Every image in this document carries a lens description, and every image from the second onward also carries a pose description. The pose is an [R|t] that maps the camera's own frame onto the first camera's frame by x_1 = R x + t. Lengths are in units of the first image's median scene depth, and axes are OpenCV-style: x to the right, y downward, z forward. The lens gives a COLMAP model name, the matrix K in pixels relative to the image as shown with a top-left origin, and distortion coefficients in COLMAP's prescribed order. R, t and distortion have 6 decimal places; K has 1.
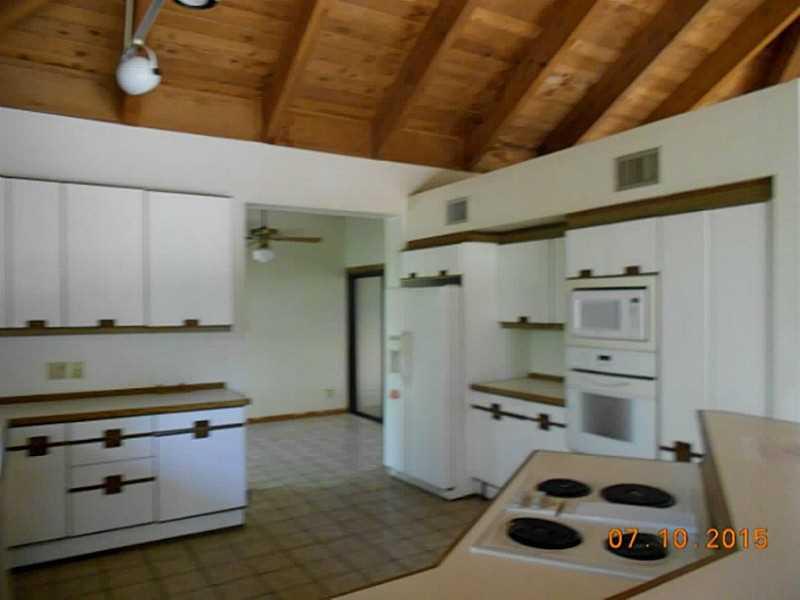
lens RADIAL K [[614.3, 0, 397.2], [0, 614.3, 300.2], [0, 0, 1]] dist [0.000696, -0.008197]
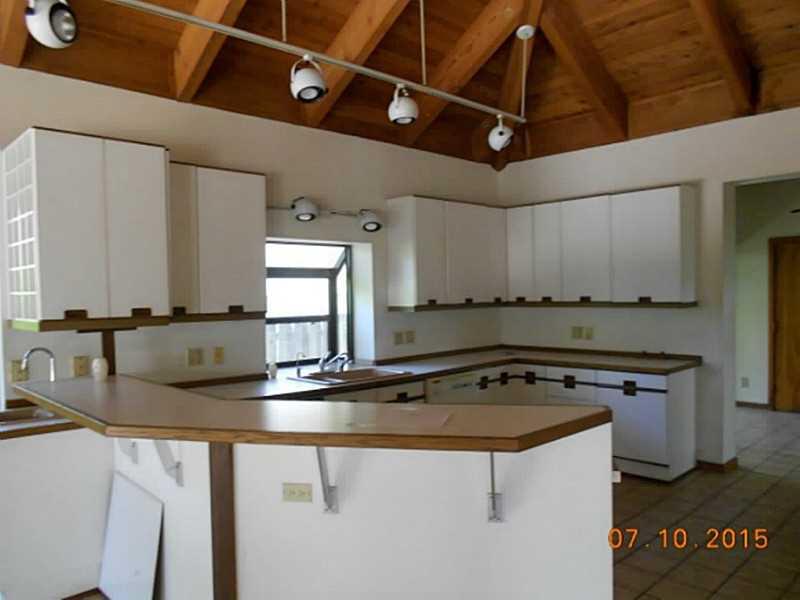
lens RADIAL K [[614.3, 0, 398.8], [0, 614.3, 305.2], [0, 0, 1]] dist [0.000696, -0.008197]
pose [[0.198723, 0.020019, -0.979851, 0.755388], [0.031701, 0.999137, 0.026842, 0.000768], [0.979543, -0.036396, 0.197917, 0.318720]]
